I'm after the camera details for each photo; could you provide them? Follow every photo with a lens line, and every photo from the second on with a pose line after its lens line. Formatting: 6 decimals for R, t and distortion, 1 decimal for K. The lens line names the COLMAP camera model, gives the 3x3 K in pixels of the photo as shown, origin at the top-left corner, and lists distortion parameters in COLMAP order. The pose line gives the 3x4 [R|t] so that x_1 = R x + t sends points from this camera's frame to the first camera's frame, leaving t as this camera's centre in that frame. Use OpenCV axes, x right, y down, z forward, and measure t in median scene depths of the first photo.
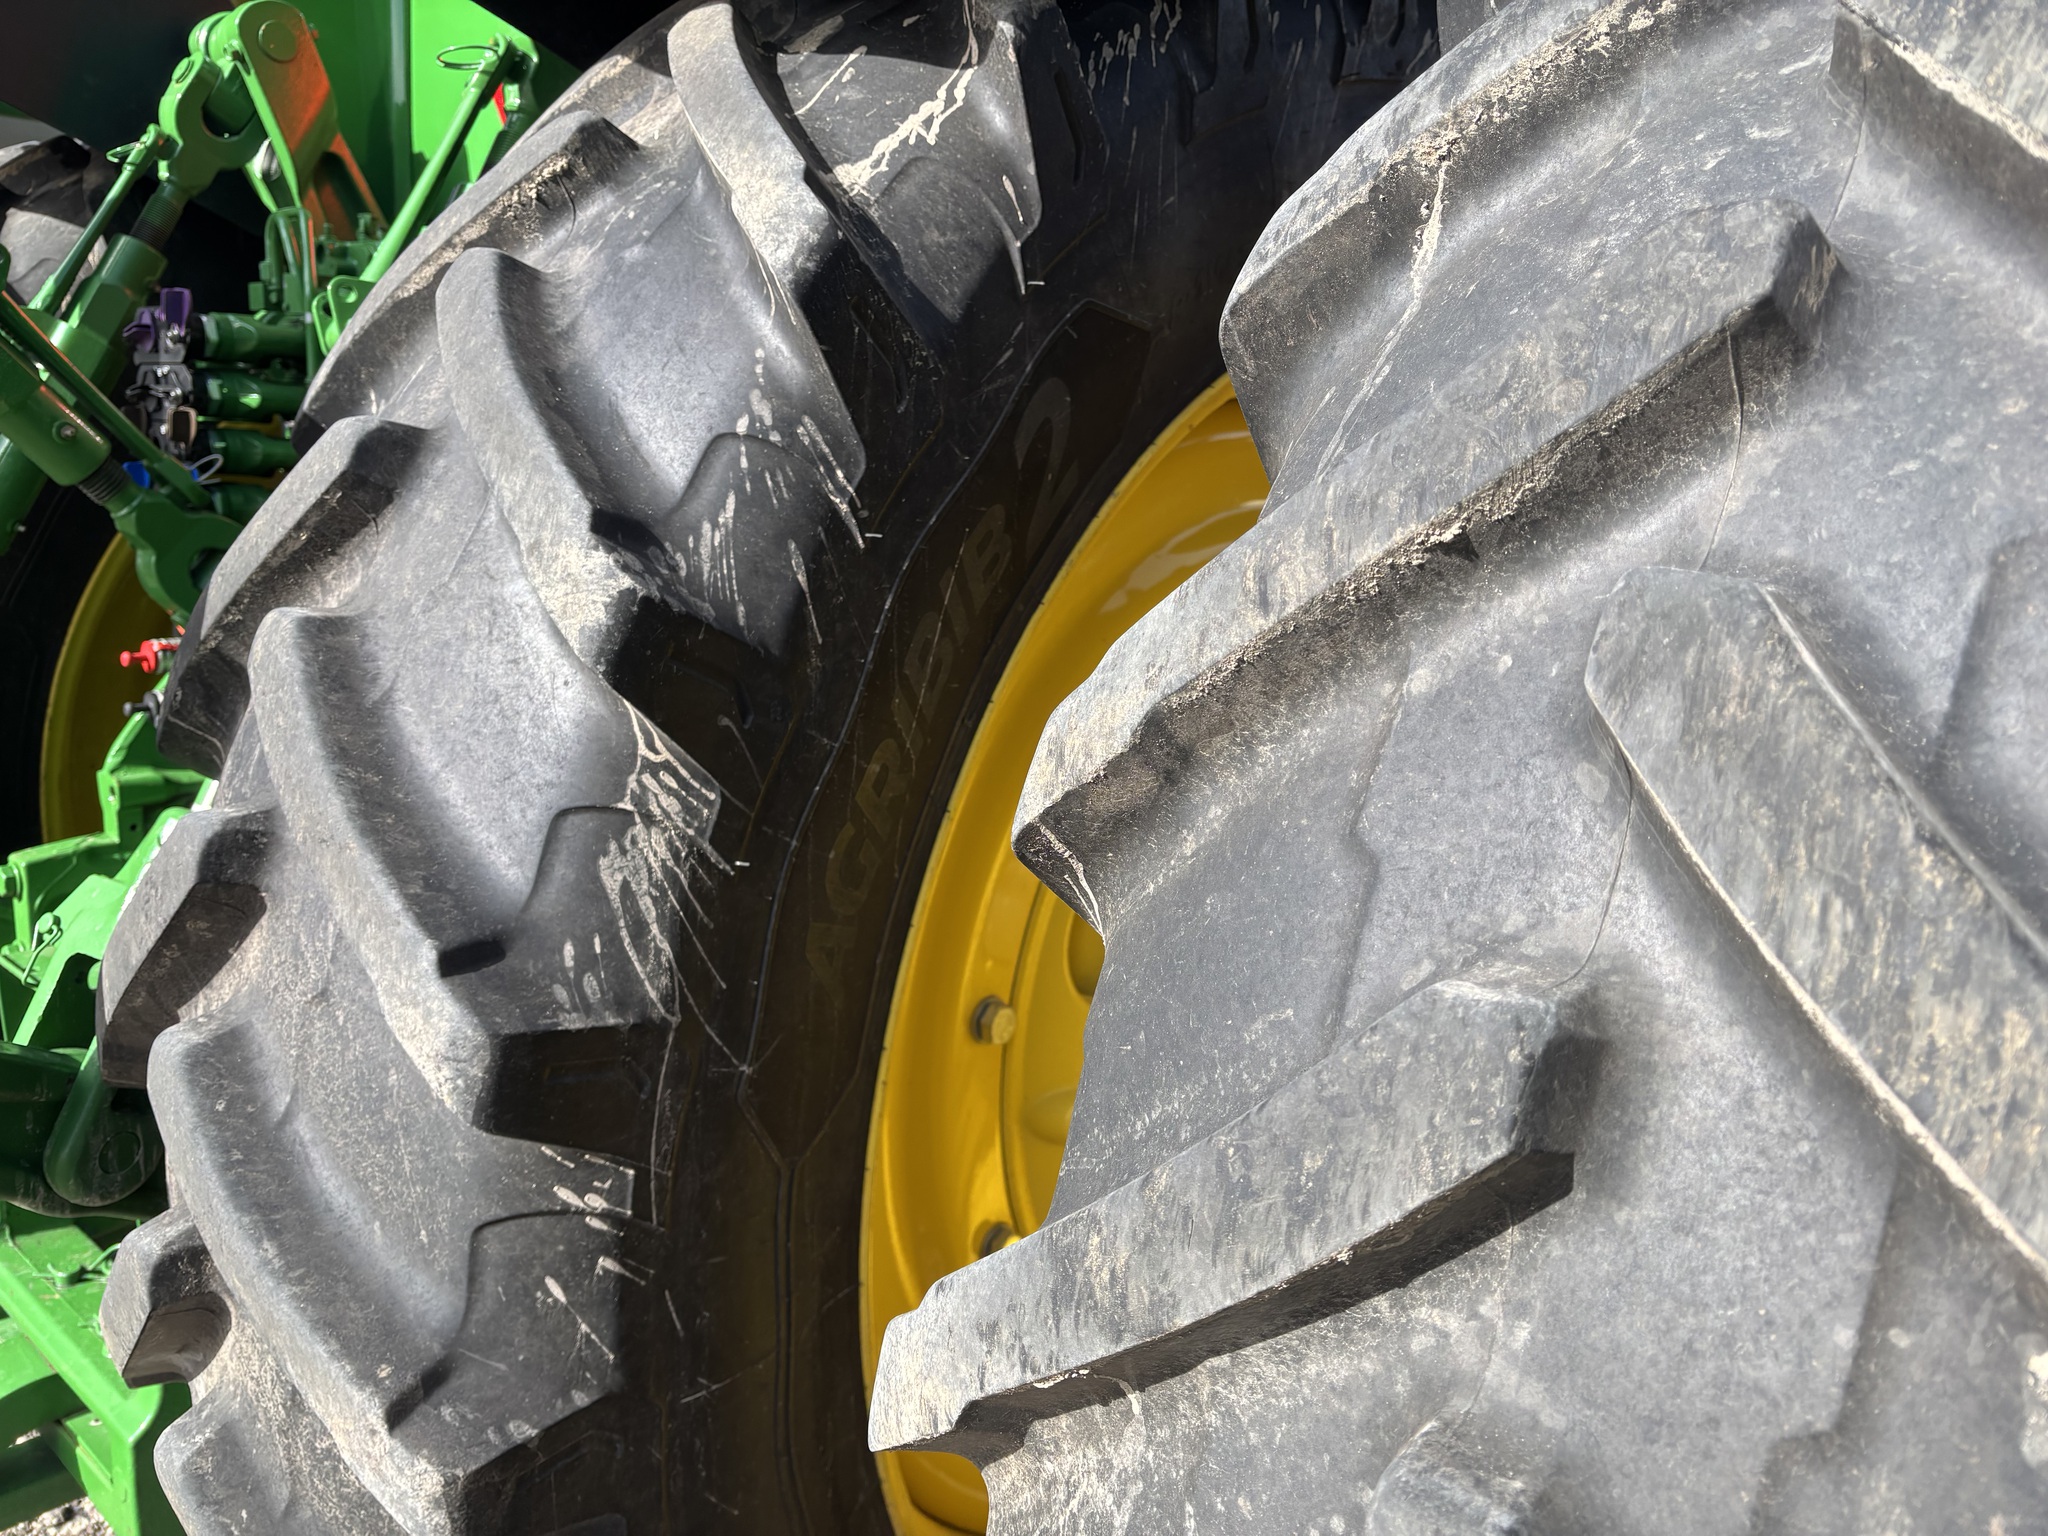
lens RADIAL K [[1527.6, 0, 1024.0], [0, 1527.6, 768.0], [0, 0, 1]] dist [0.011082, 0.002985]
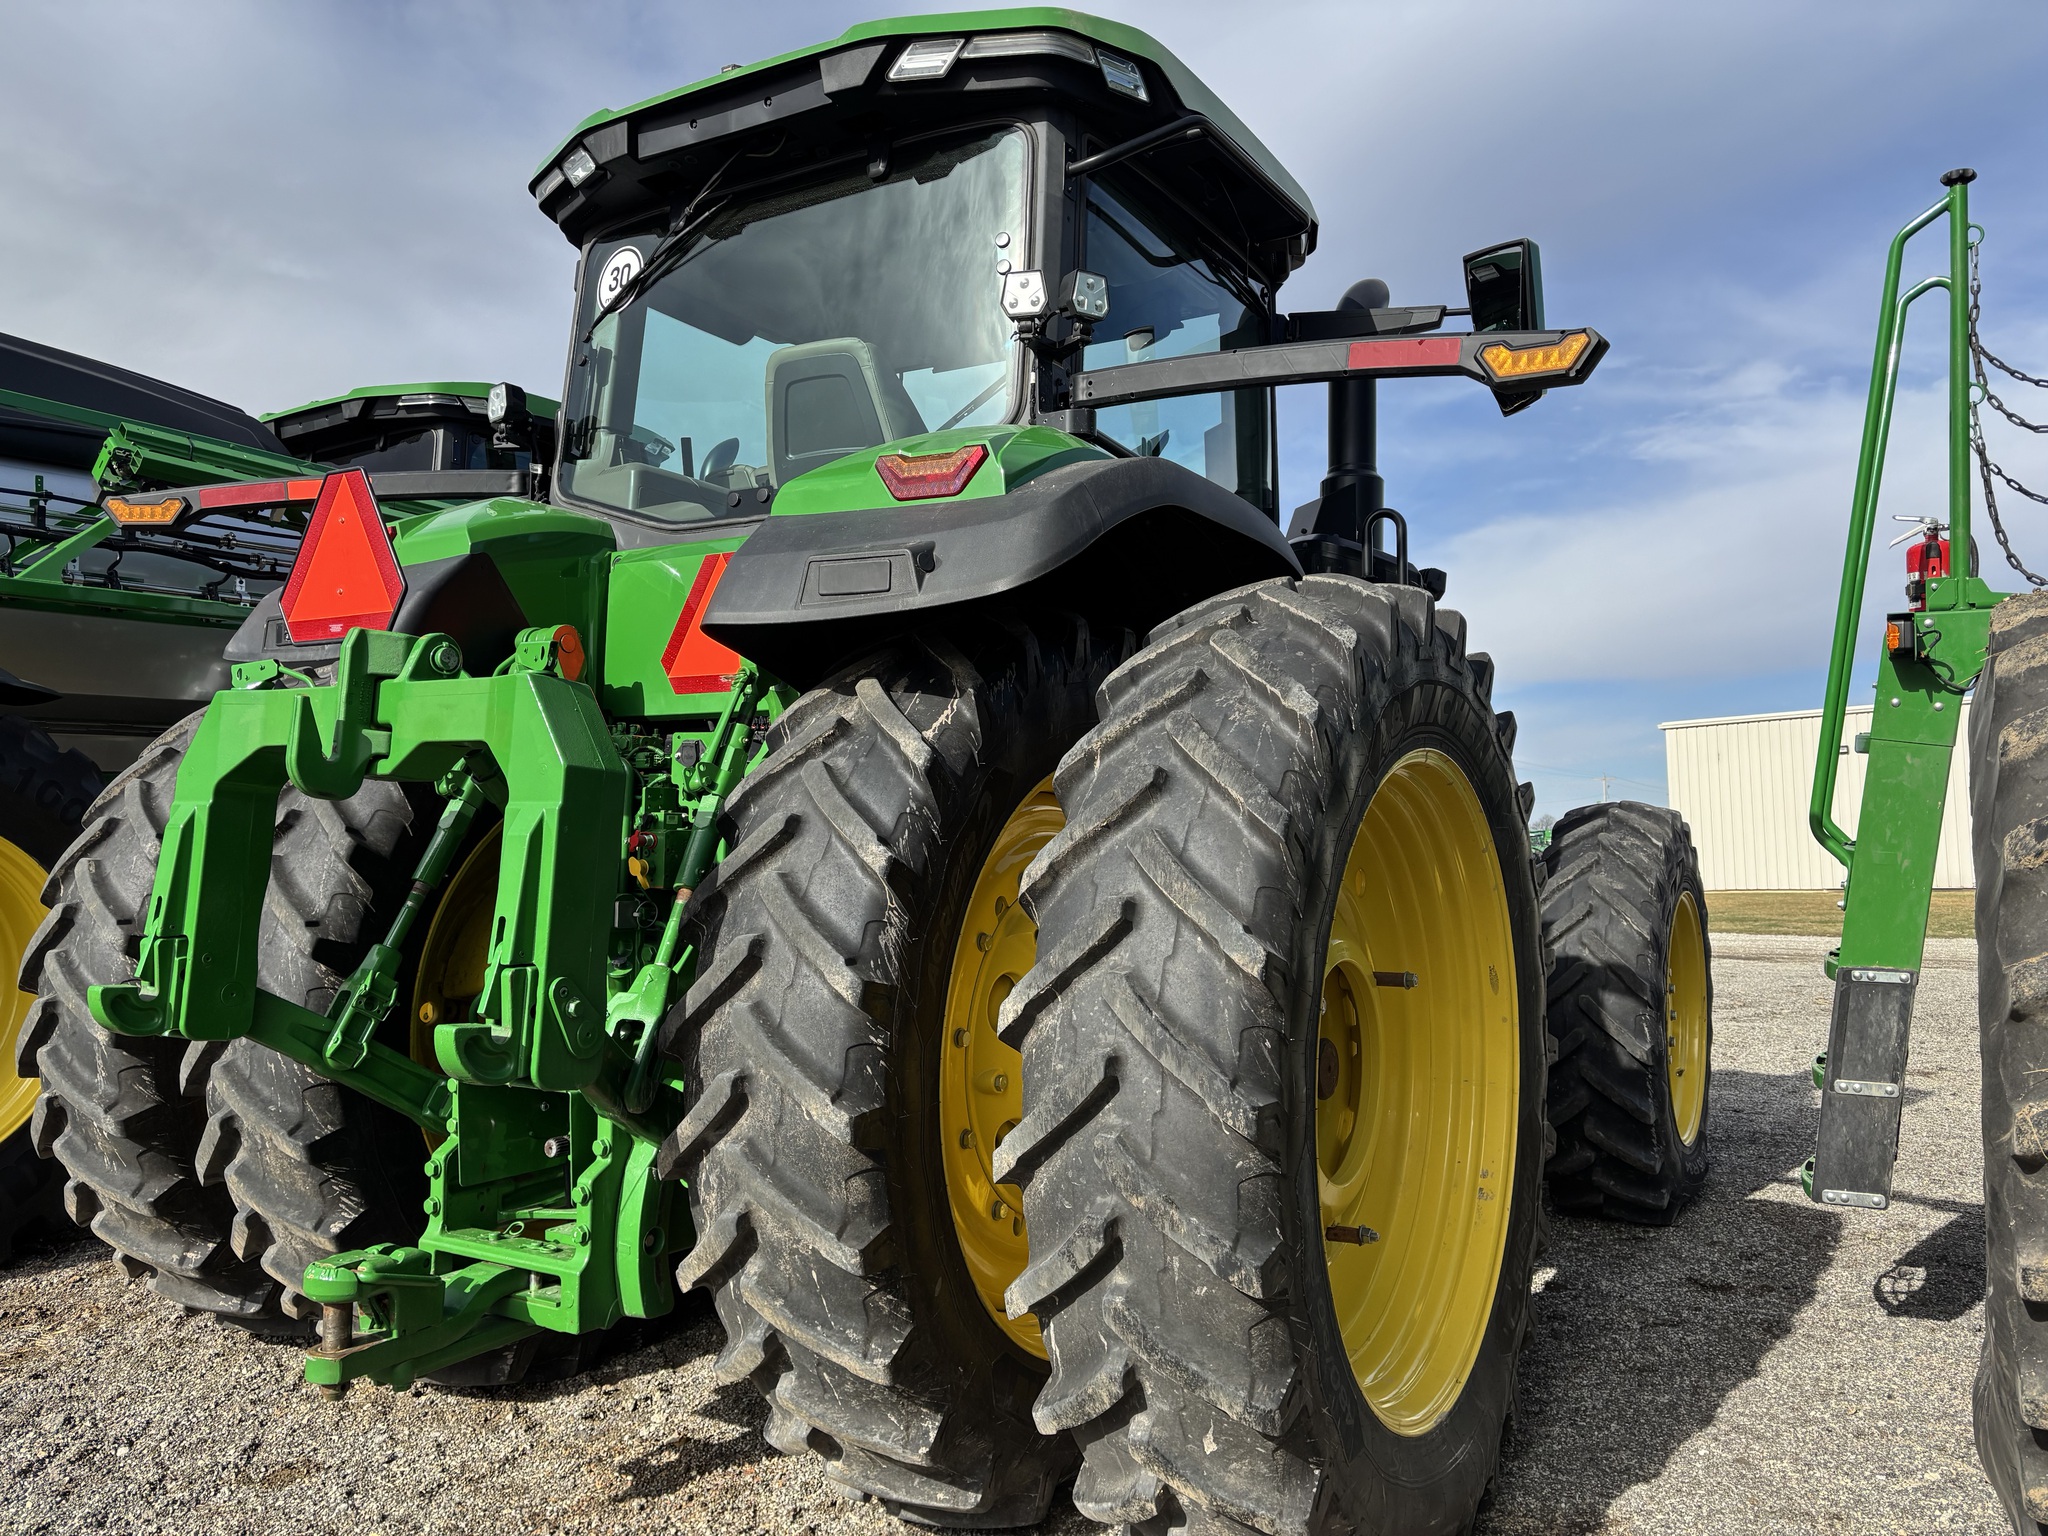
lens RADIAL K [[1566.0, 0, 1024.0], [0, 1566.0, 768.0], [0, 0, 1]] dist [0.118245, -0.124758]
pose [[0.983158, -0.037086, 0.178953, -0.599132], [0.077961, 0.970736, -0.227141, 0.540817], [-0.165292, 0.237267, 0.957279, -2.612751]]
